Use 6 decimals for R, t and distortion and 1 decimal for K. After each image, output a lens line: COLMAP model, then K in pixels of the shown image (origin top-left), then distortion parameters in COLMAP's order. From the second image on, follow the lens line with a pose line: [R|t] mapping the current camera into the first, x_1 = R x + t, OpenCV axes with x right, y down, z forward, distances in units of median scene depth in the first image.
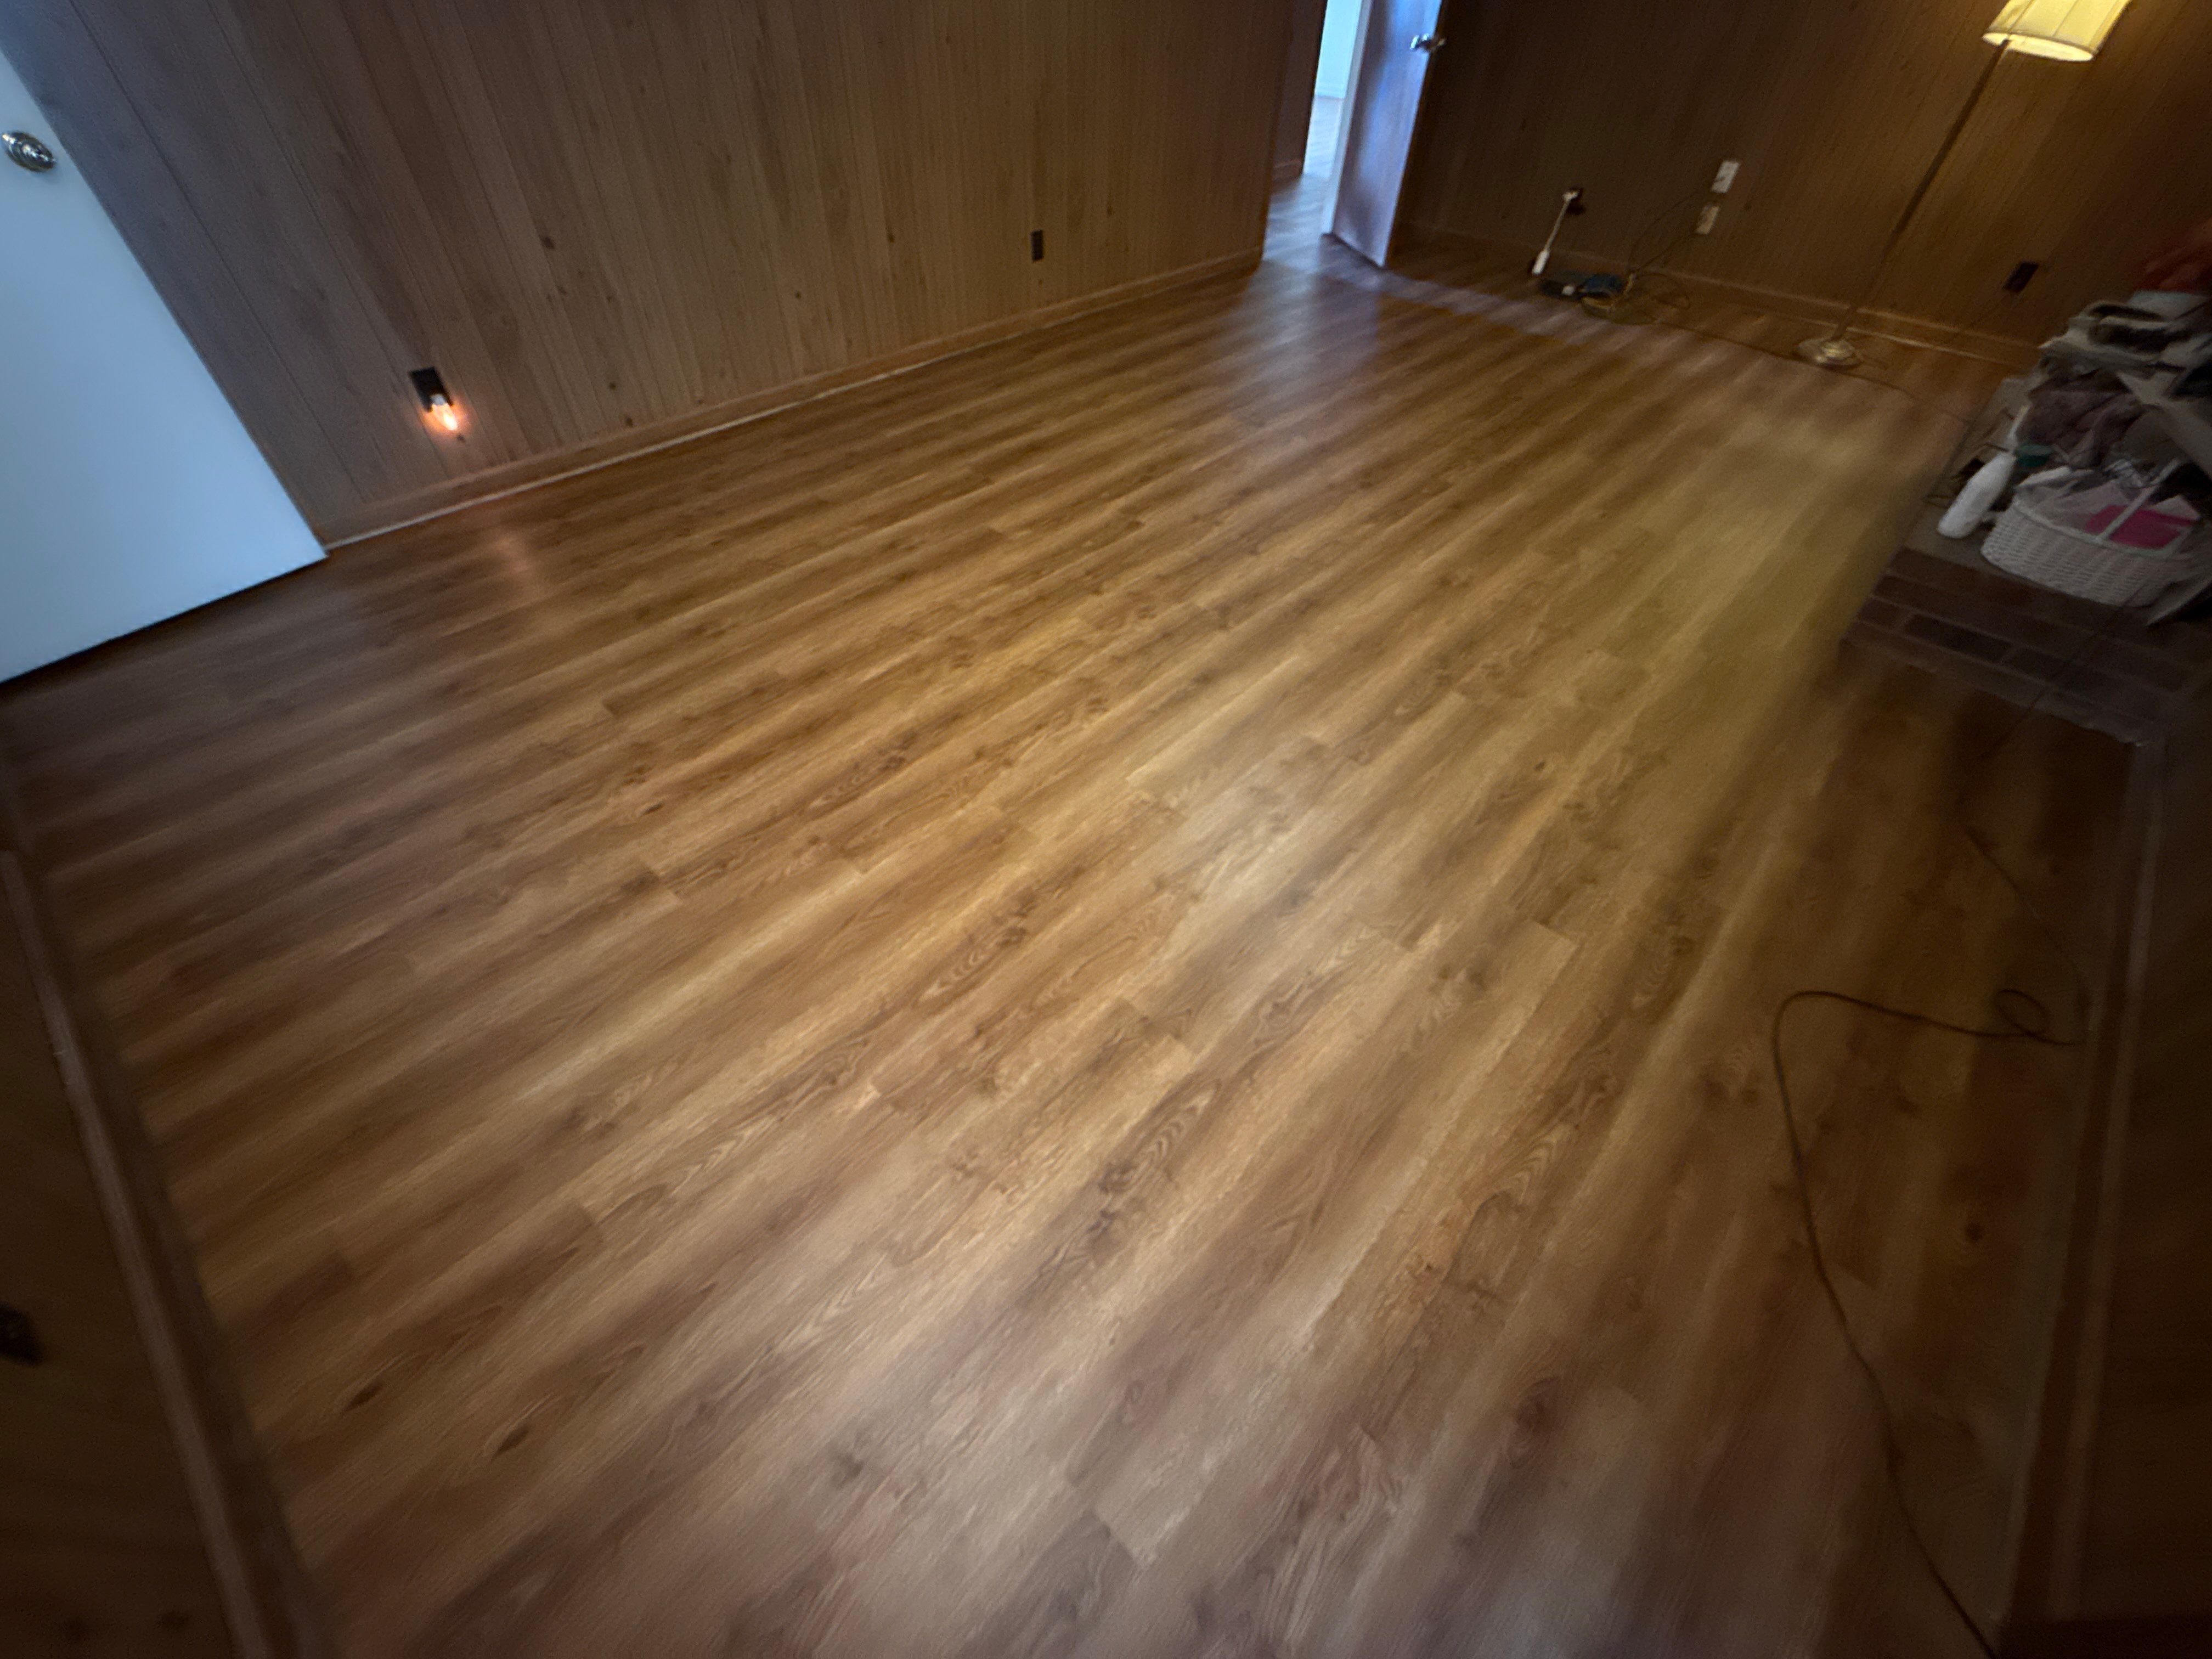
lens RADIAL K [[898.0, 0, 1101.4], [0, 898.0, 831.6], [0, 0, 1]] dist [-0.000158, -0.000453]
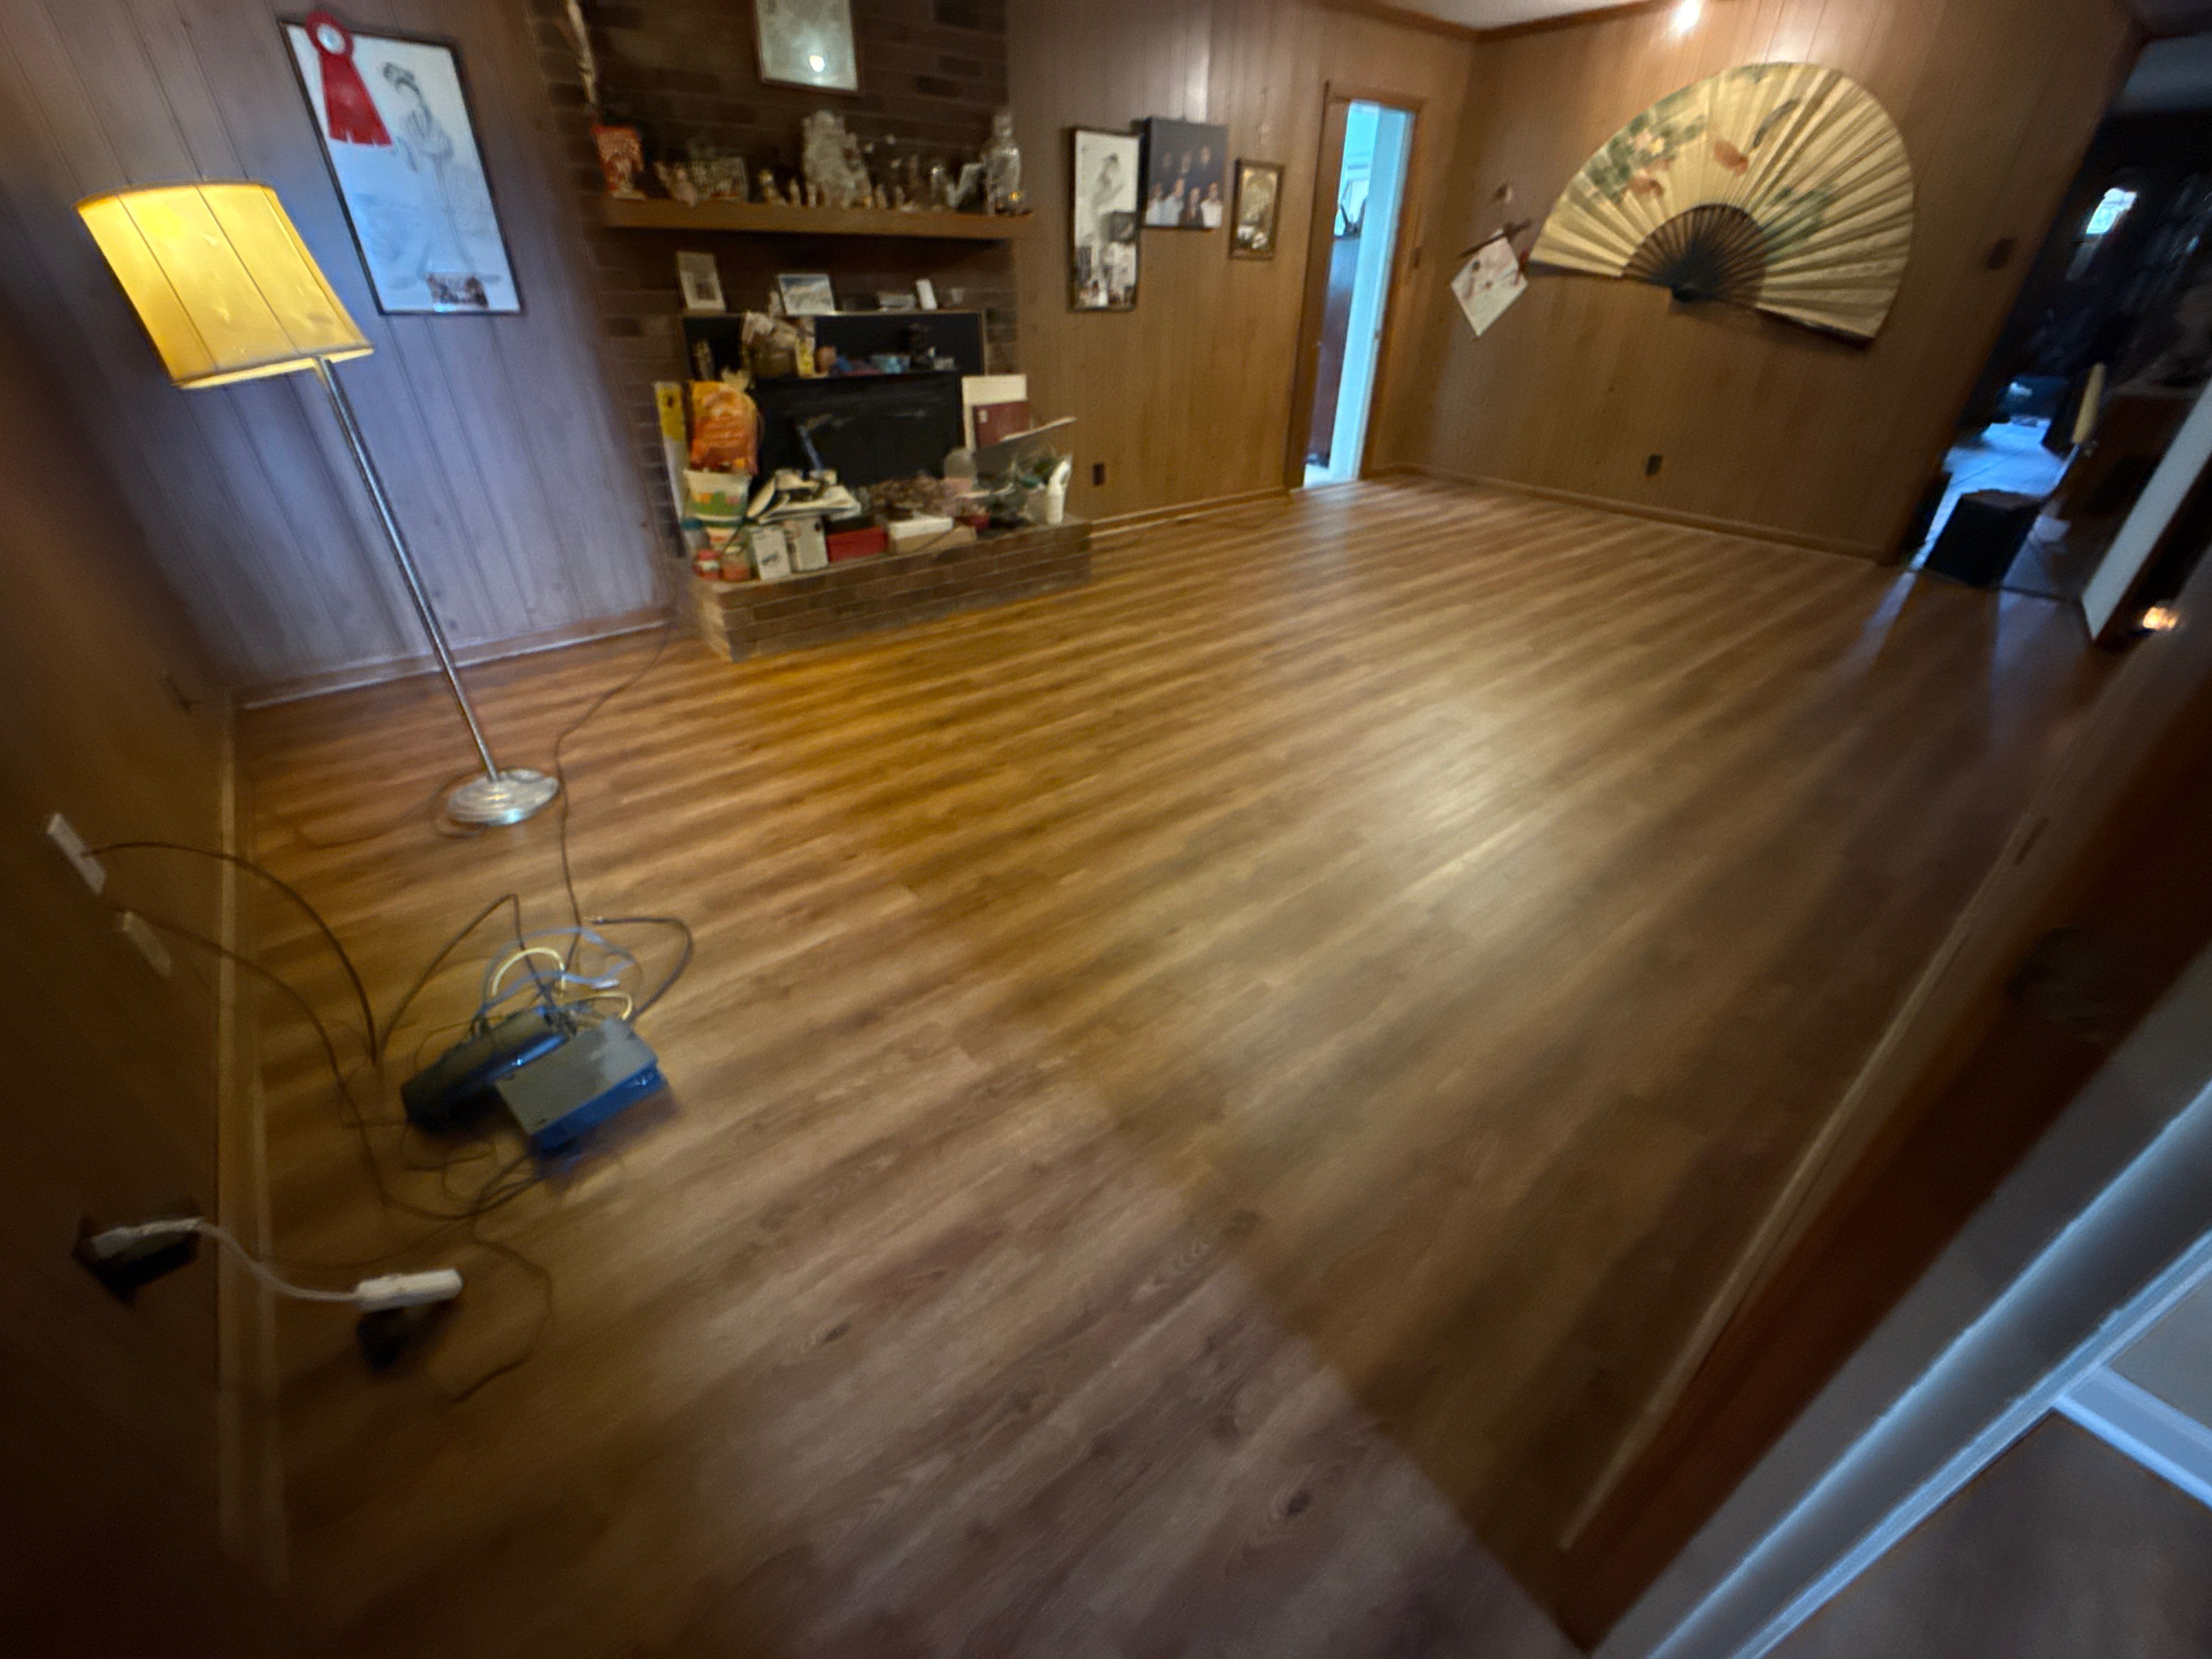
lens RADIAL K [[898.0, 0, 1106.5], [0, 898.0, 831.9], [0, 0, 1]] dist [-0.000158, -0.000453]
pose [[-0.990021, -0.106271, 0.092542, 0.384275], [0.069282, 0.204786, 0.976352, -1.233631], [-0.122709, 0.973021, -0.195380, 1.229116]]
